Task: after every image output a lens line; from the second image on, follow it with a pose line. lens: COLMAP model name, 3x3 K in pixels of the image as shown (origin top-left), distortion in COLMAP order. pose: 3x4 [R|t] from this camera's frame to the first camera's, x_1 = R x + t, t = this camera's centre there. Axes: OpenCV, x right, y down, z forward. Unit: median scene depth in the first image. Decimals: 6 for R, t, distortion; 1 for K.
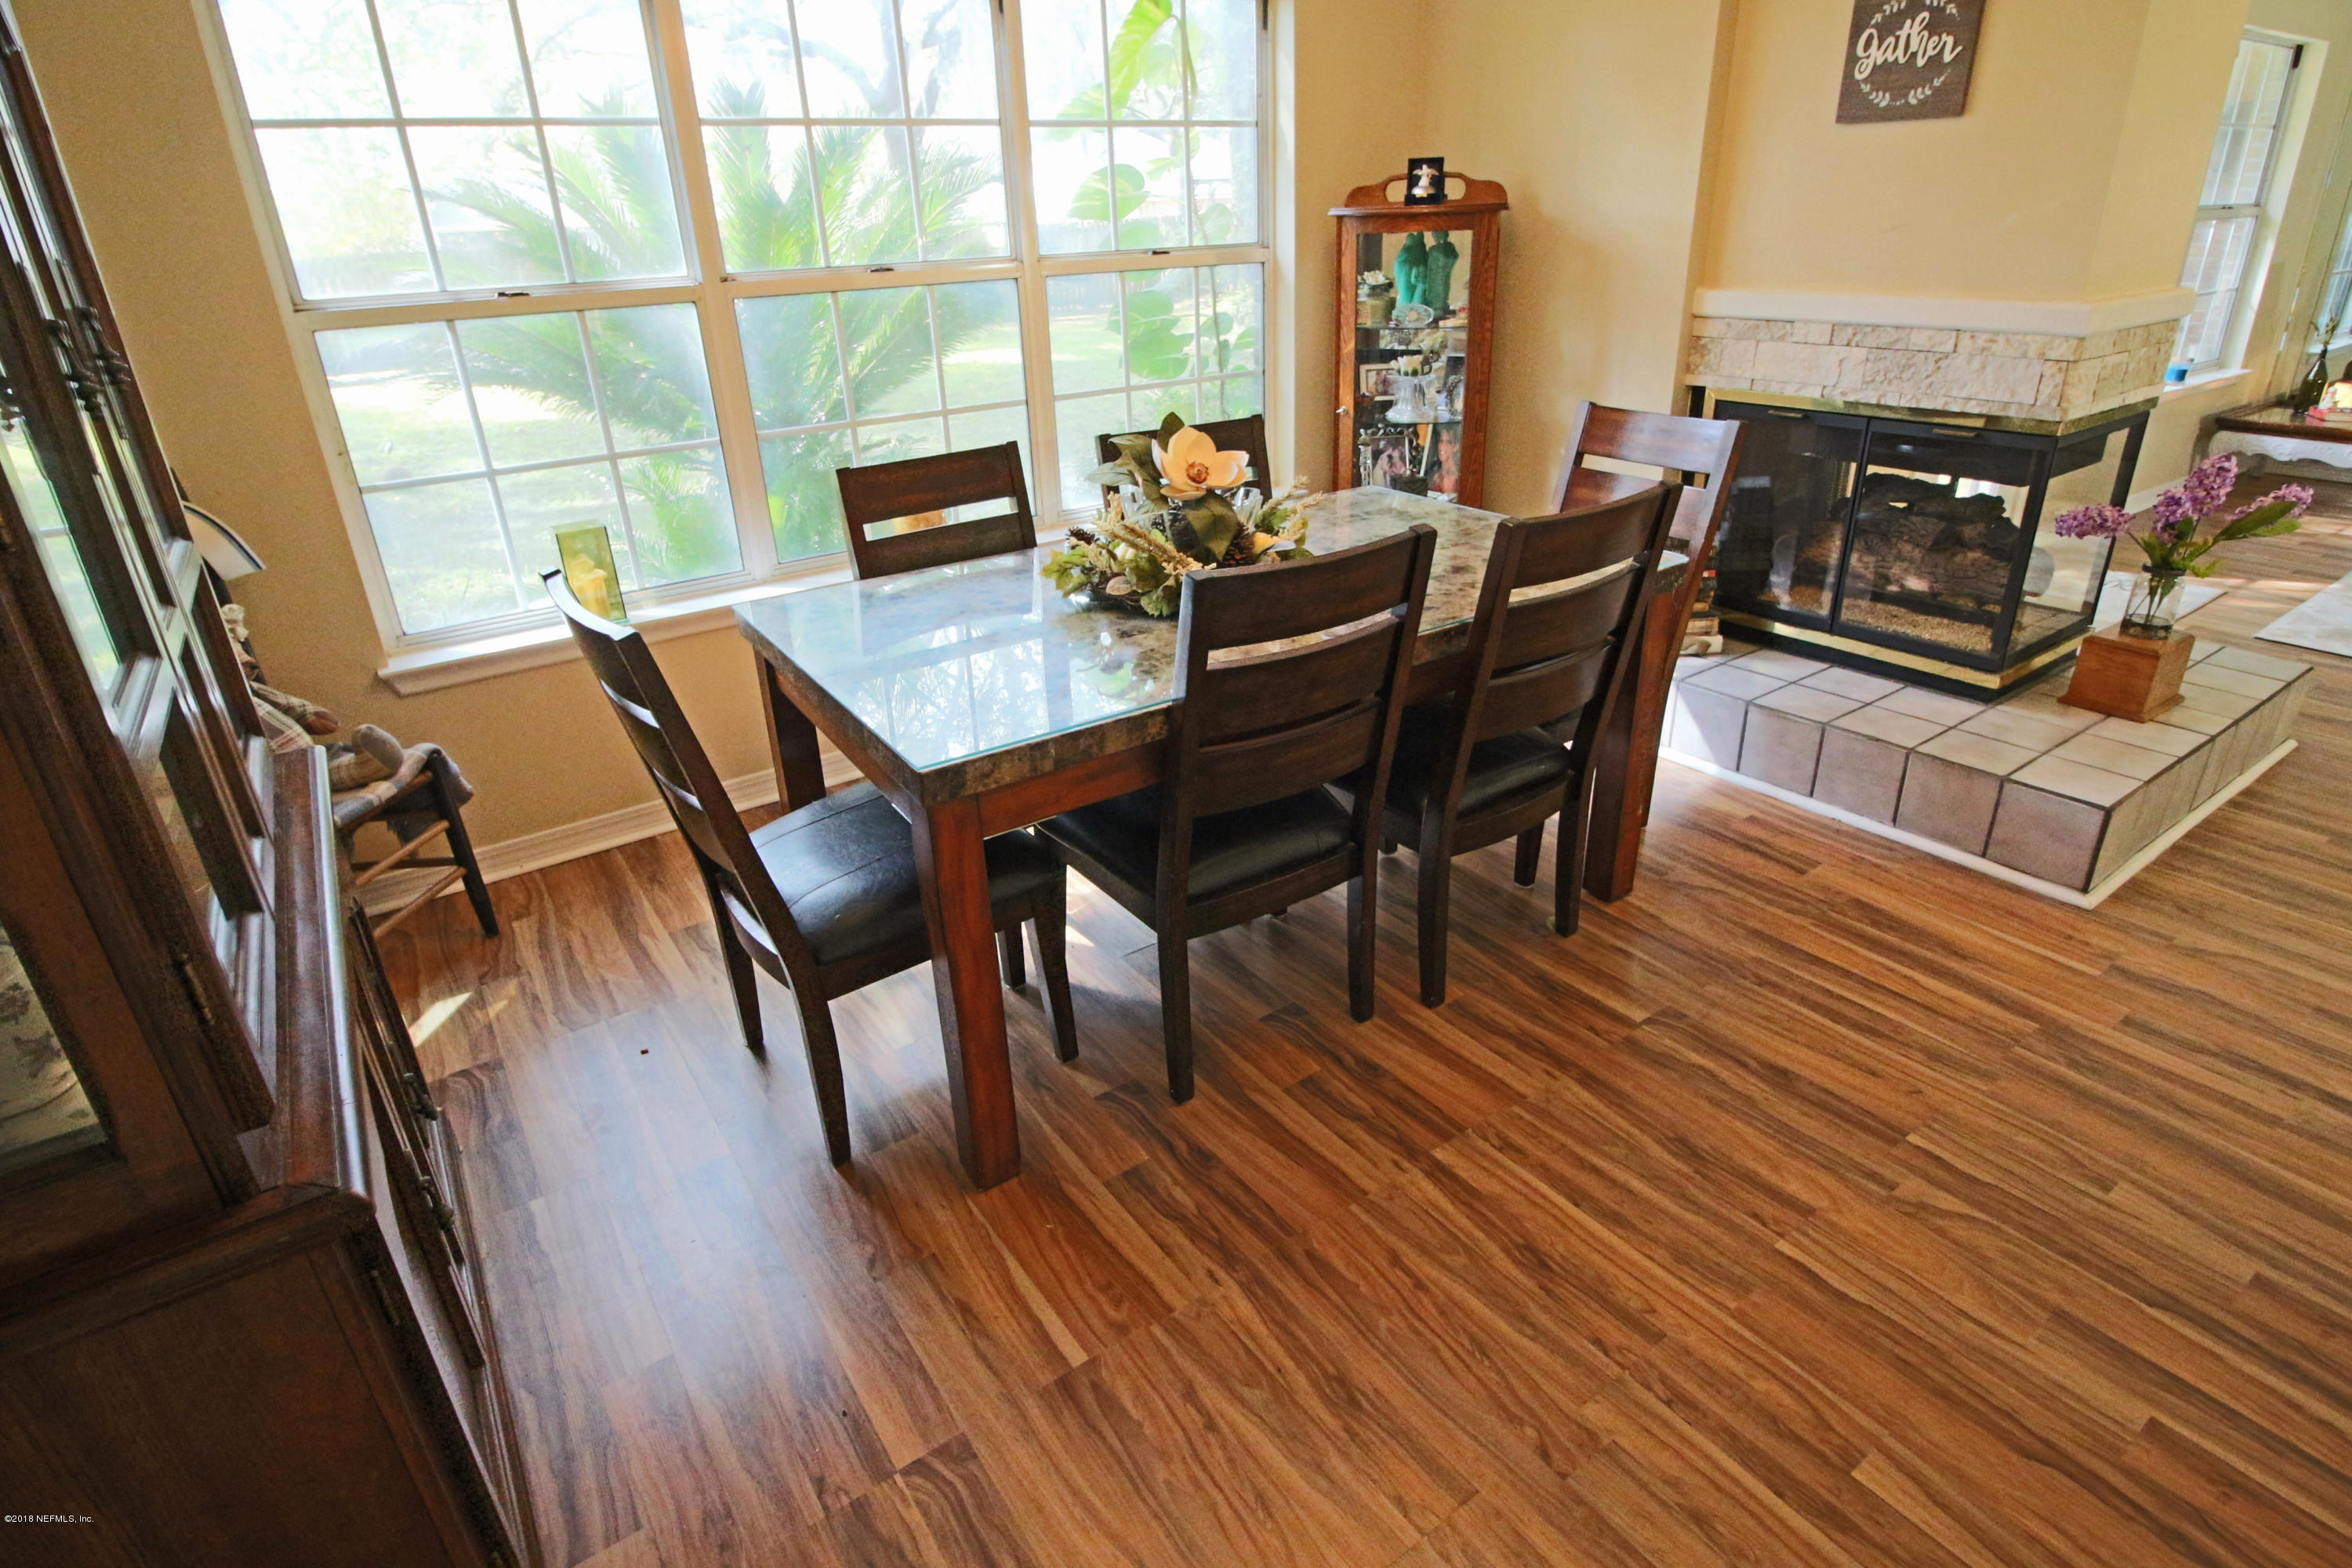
lens RADIAL K [[1207.3, 0, 1166.9], [0, 1207.3, 748.4], [0, 0, 1]] dist [0.001632, -0.015893]
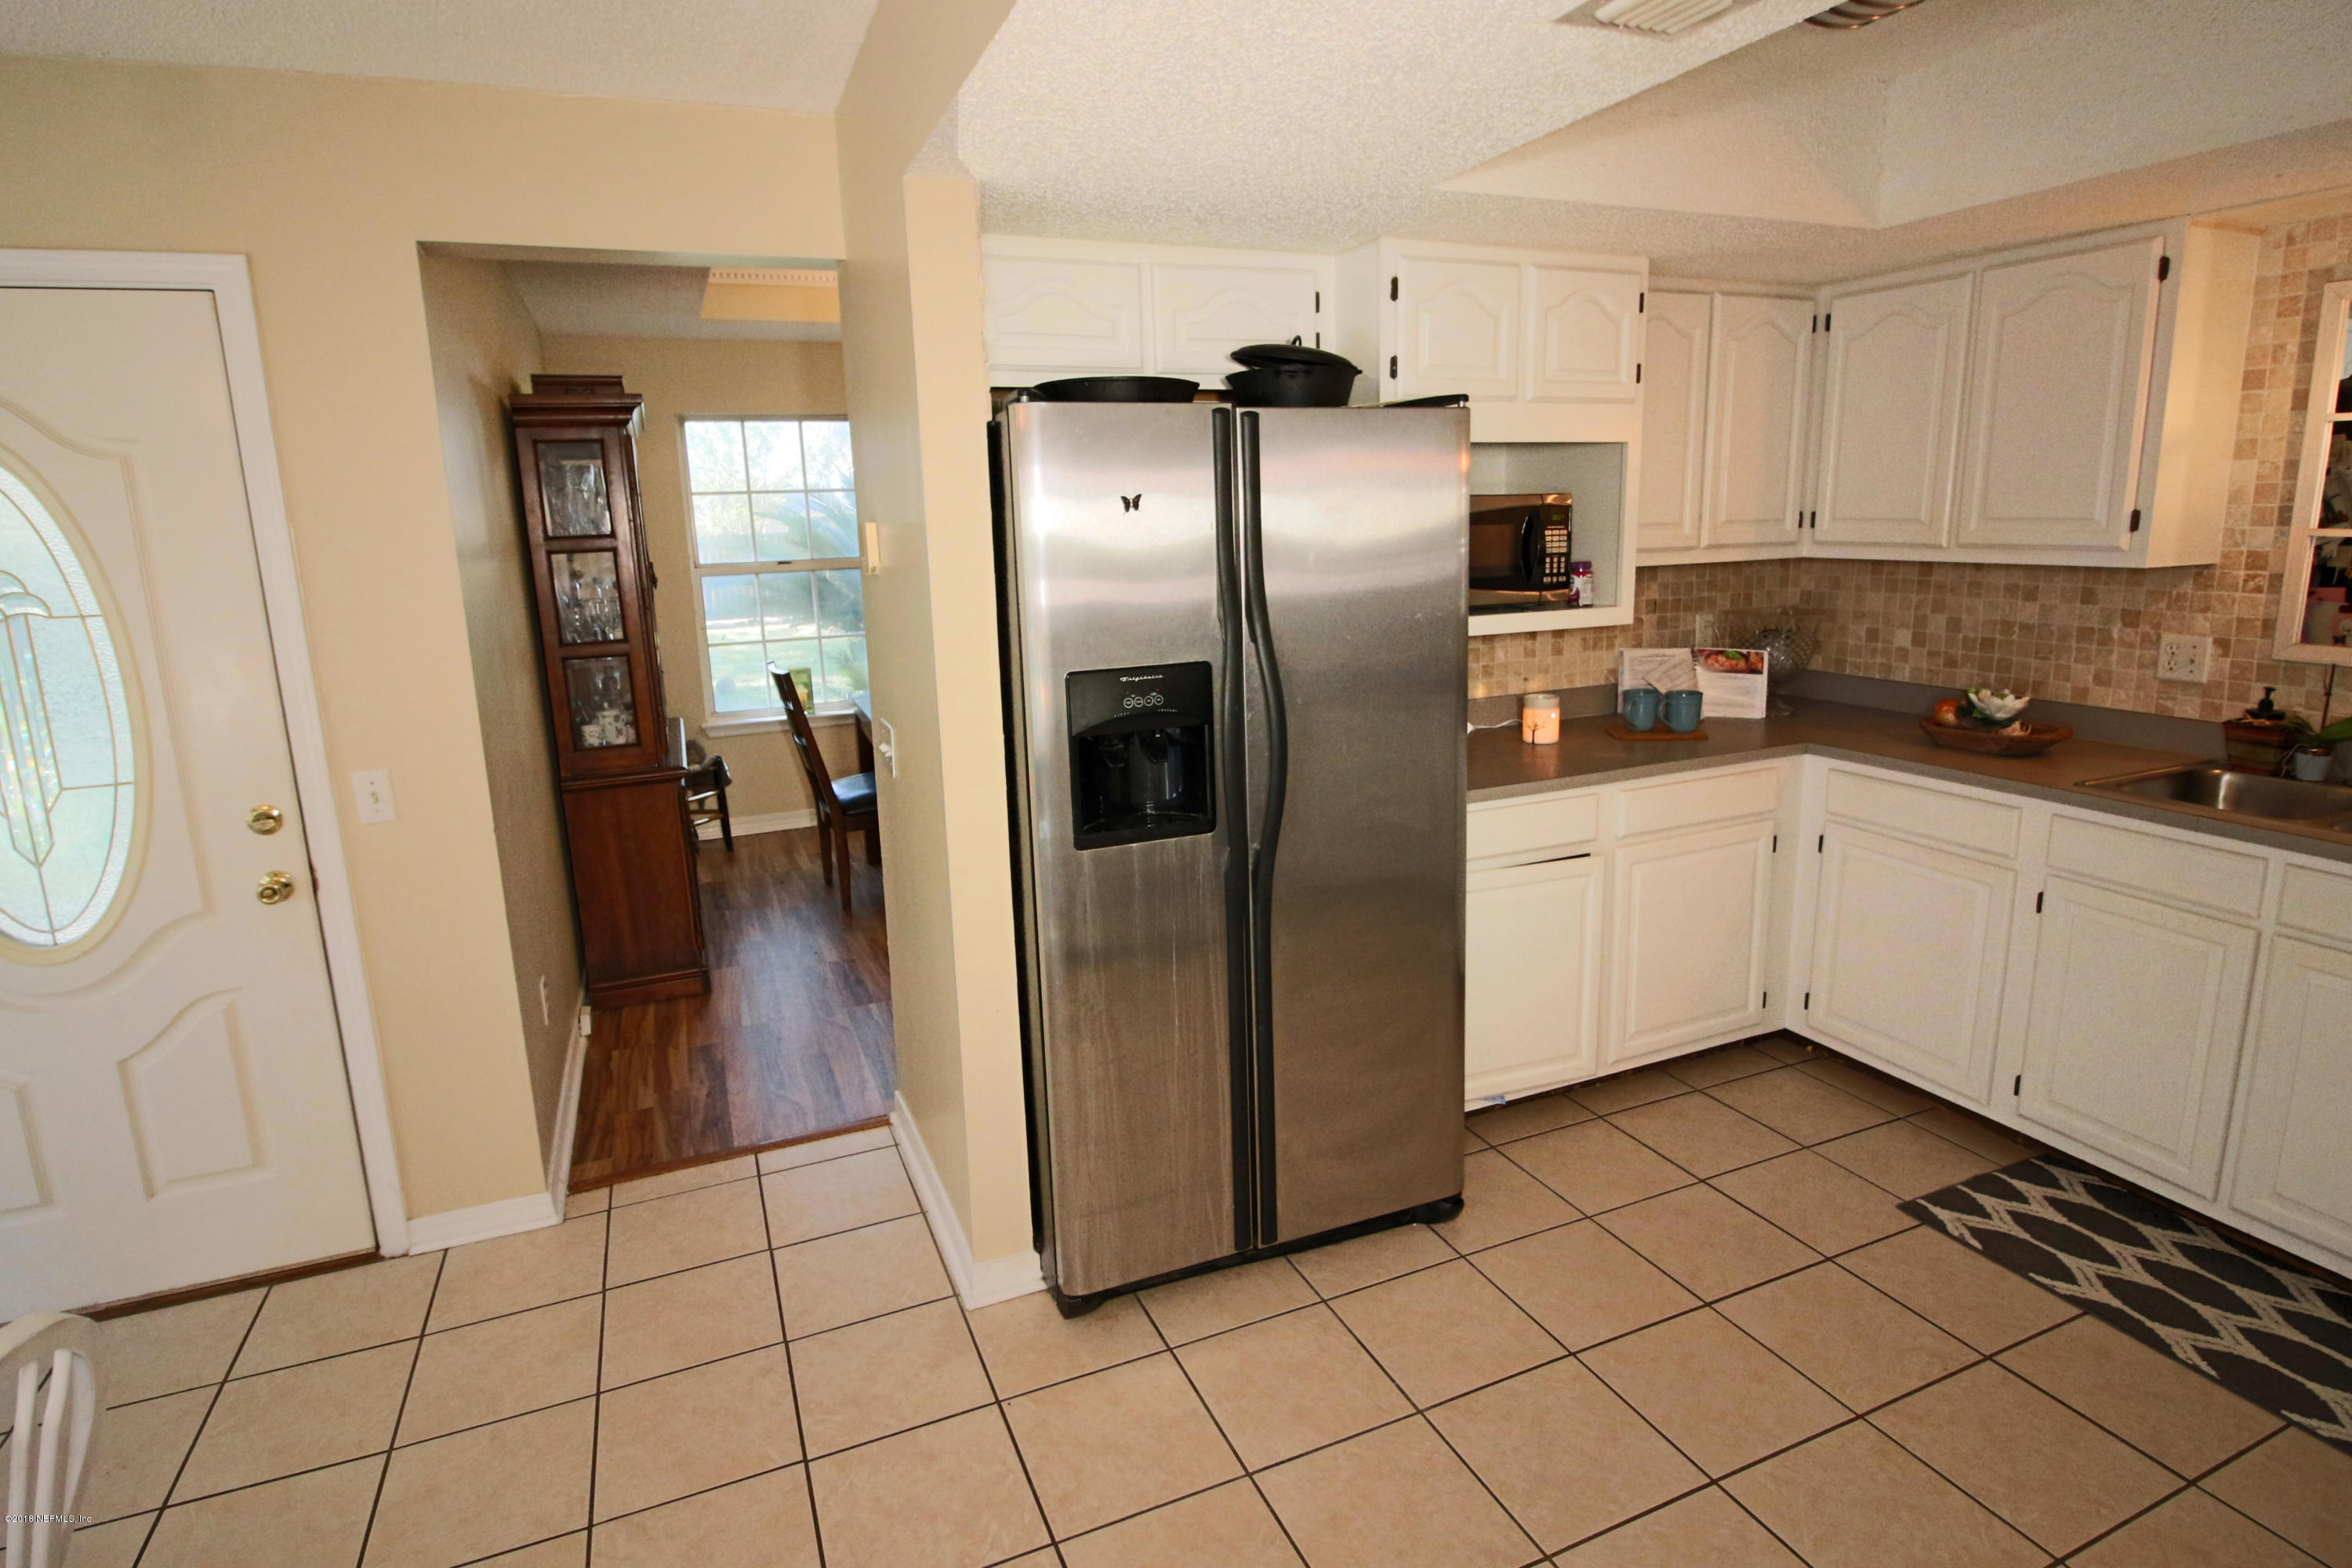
lens RADIAL K [[1207.3, 0, 1166.9], [0, 1207.3, 748.4], [0, 0, 1]] dist [0.001632, -0.015893]
pose [[0.978262, 0.037425, -0.203970, 0.673307], [-0.078976, 0.976695, -0.199573, 0.377619], [0.191747, 0.211343, 0.958419, -1.007332]]
